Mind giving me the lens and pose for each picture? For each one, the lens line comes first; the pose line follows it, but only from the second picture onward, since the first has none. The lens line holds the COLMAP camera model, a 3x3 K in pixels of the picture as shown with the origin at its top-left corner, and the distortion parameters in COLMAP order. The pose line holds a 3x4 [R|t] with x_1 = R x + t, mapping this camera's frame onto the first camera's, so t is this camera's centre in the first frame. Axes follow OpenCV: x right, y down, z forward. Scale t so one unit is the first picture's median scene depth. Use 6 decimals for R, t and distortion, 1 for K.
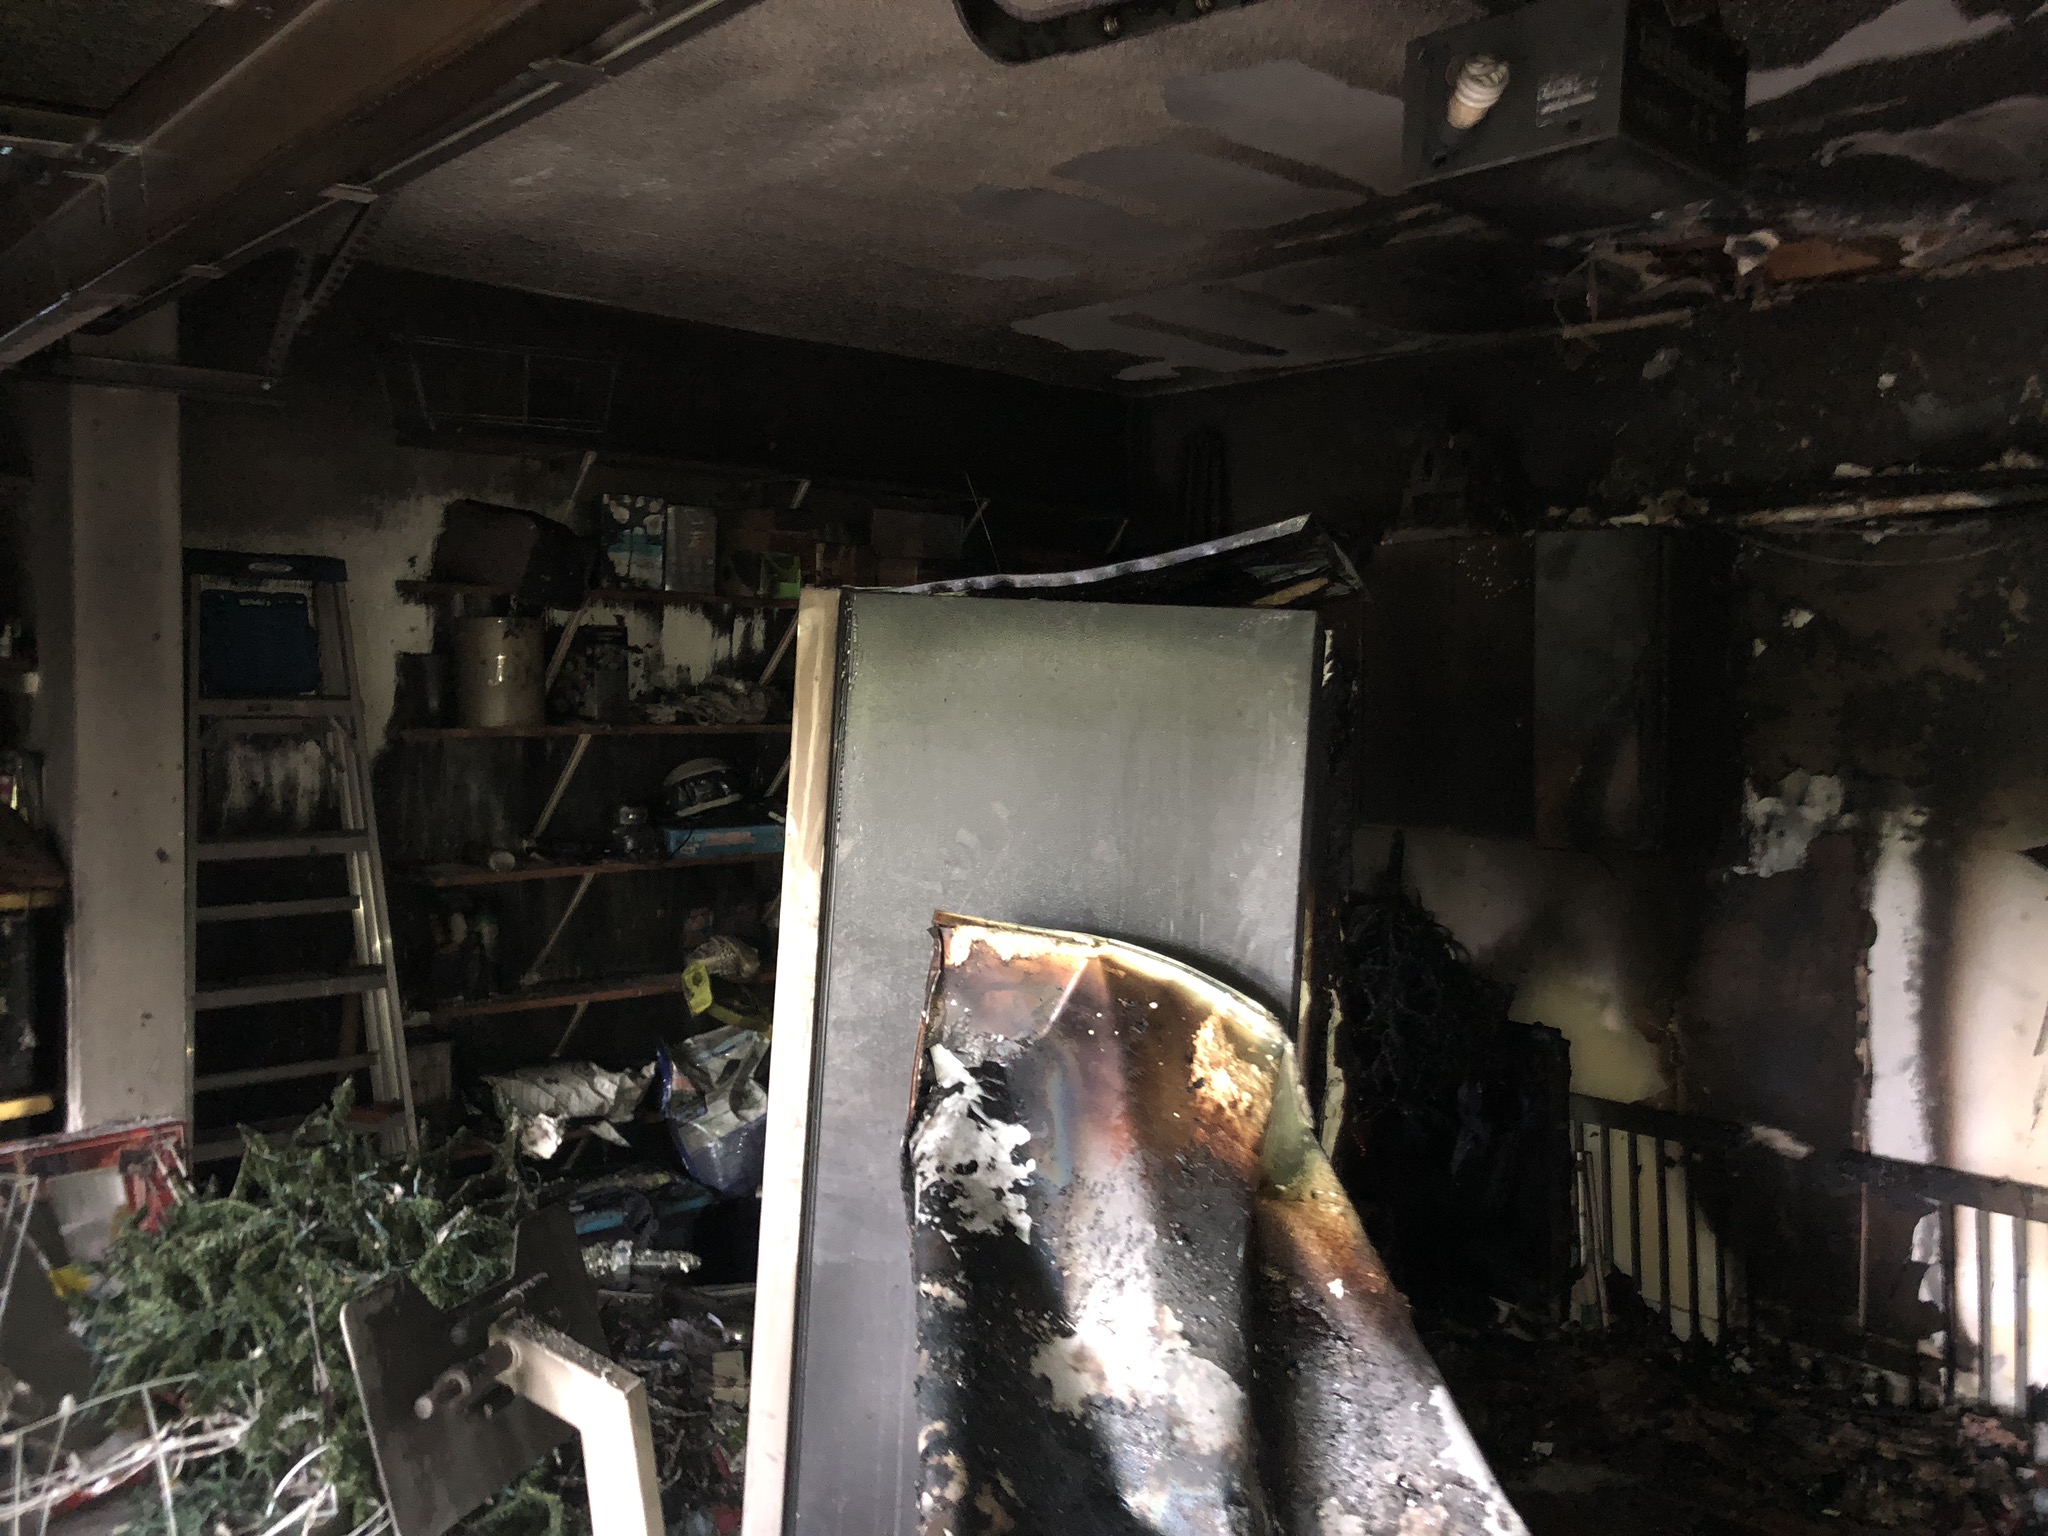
lens RADIAL K [[1660.1, 0, 1095.6], [0, 1660.1, 772.2], [0, 0, 1]] dist [0.041044, -0.038518]
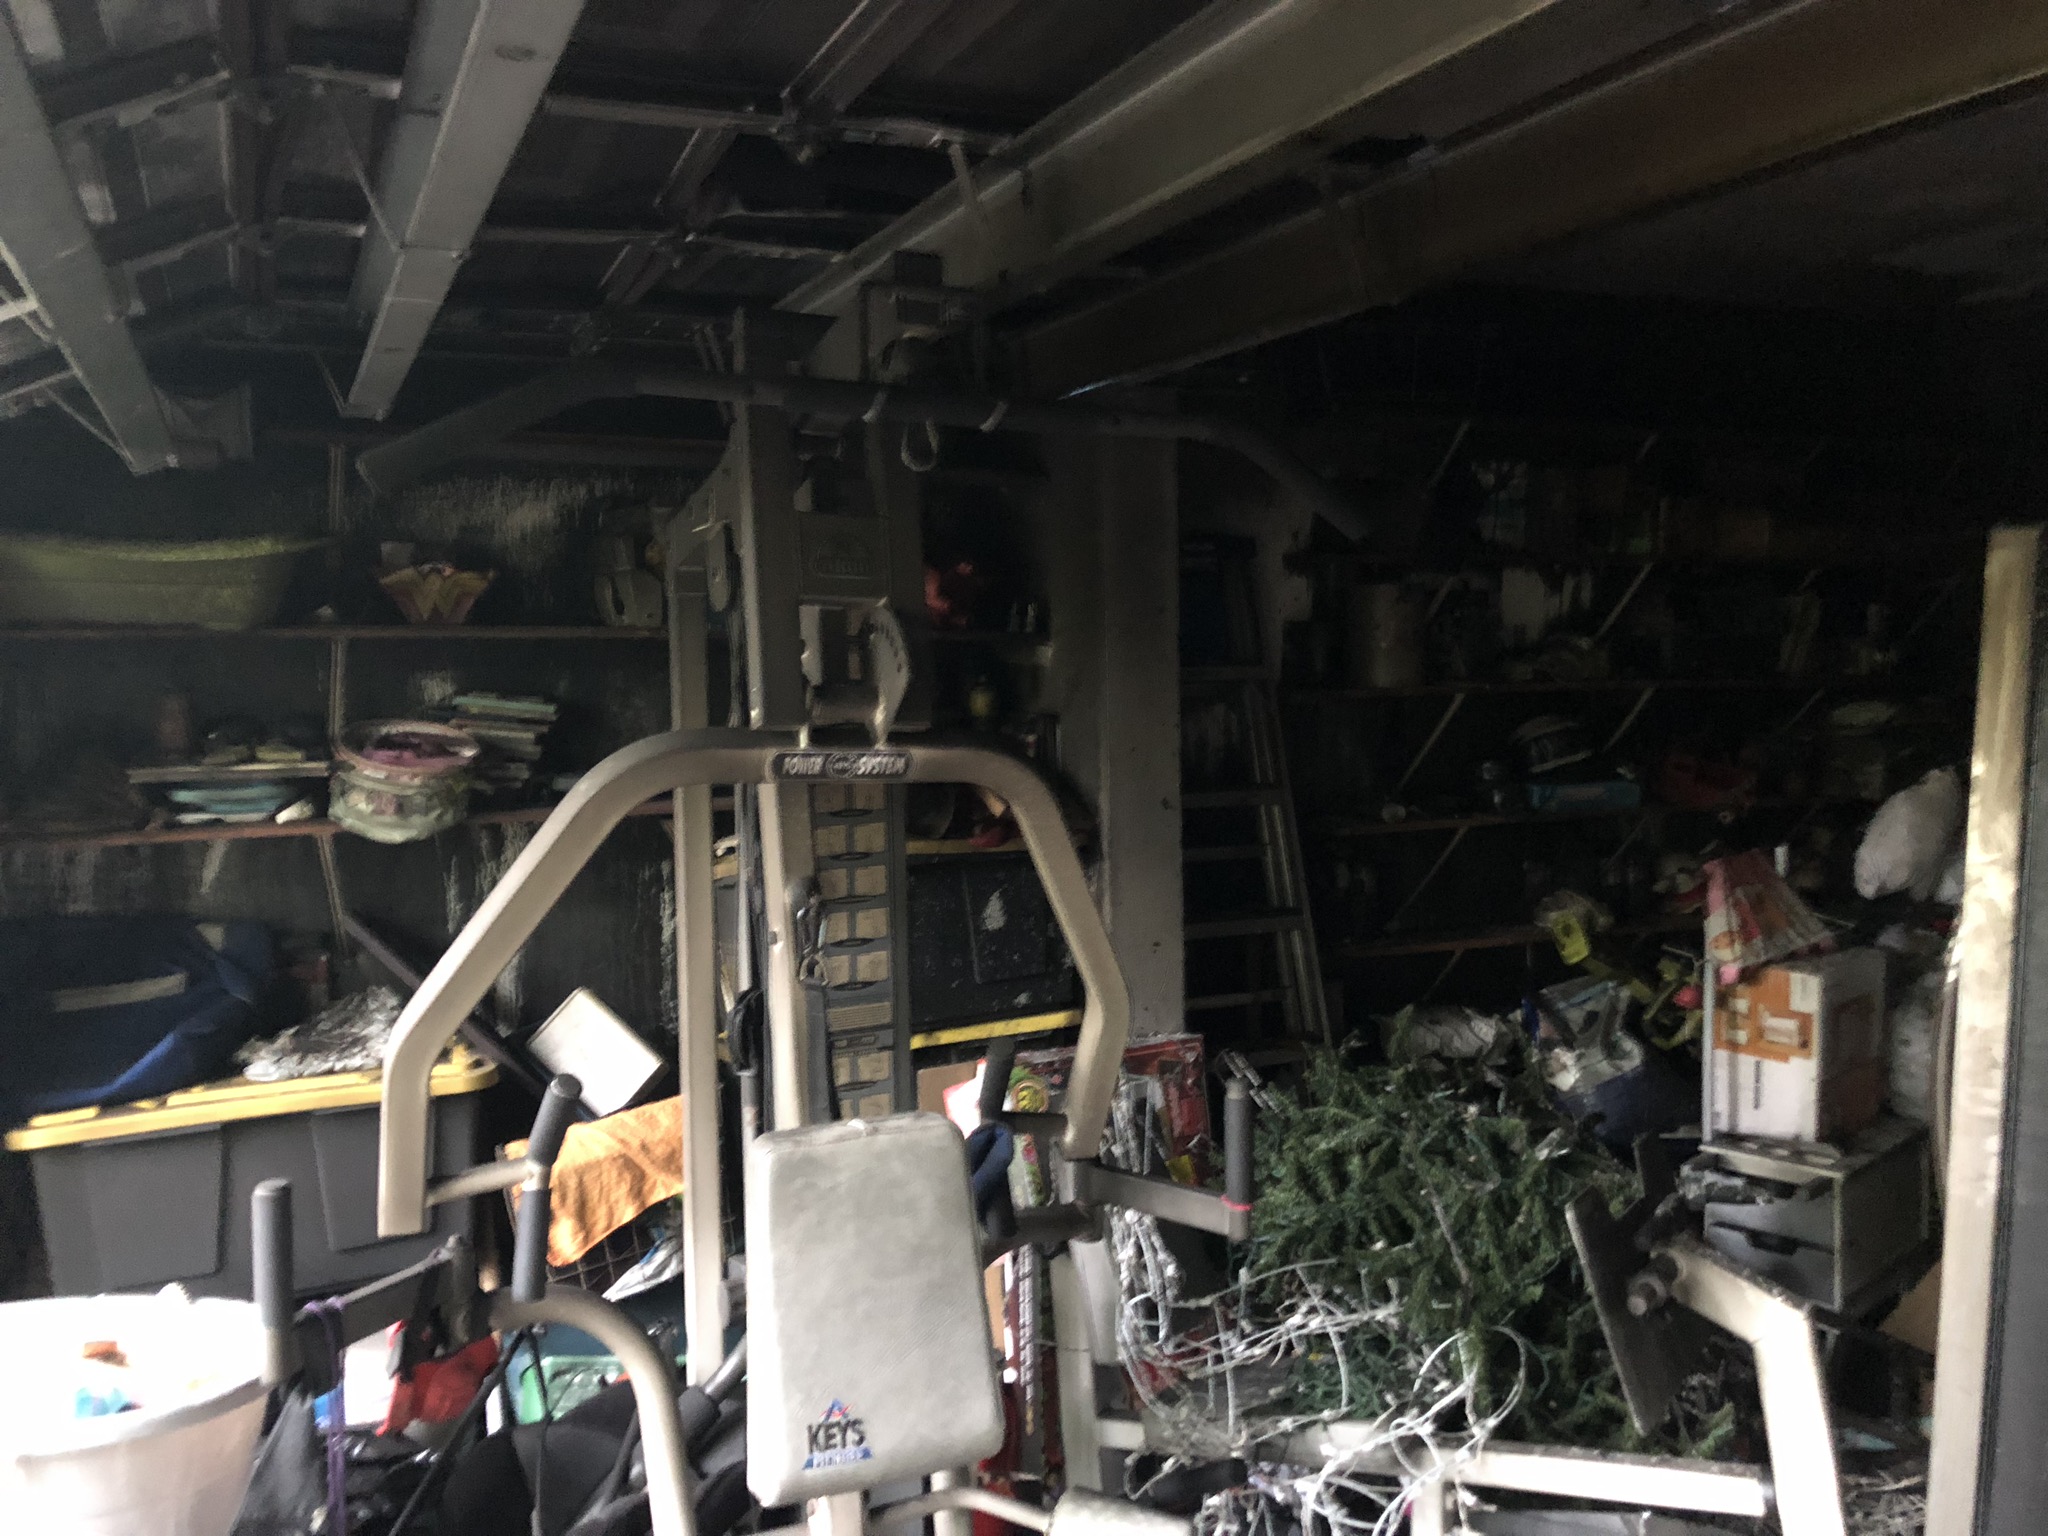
lens RADIAL K [[1660.1, 0, 1026.4], [0, 1660.1, 773.1], [0, 0, 1]] dist [0.041044, -0.038518]
pose [[0.950914, -0.002868, -0.309441, -0.245170], [0.008582, 0.999817, 0.017106, 0.007516], [0.309335, -0.018921, 0.950765, -0.077666]]
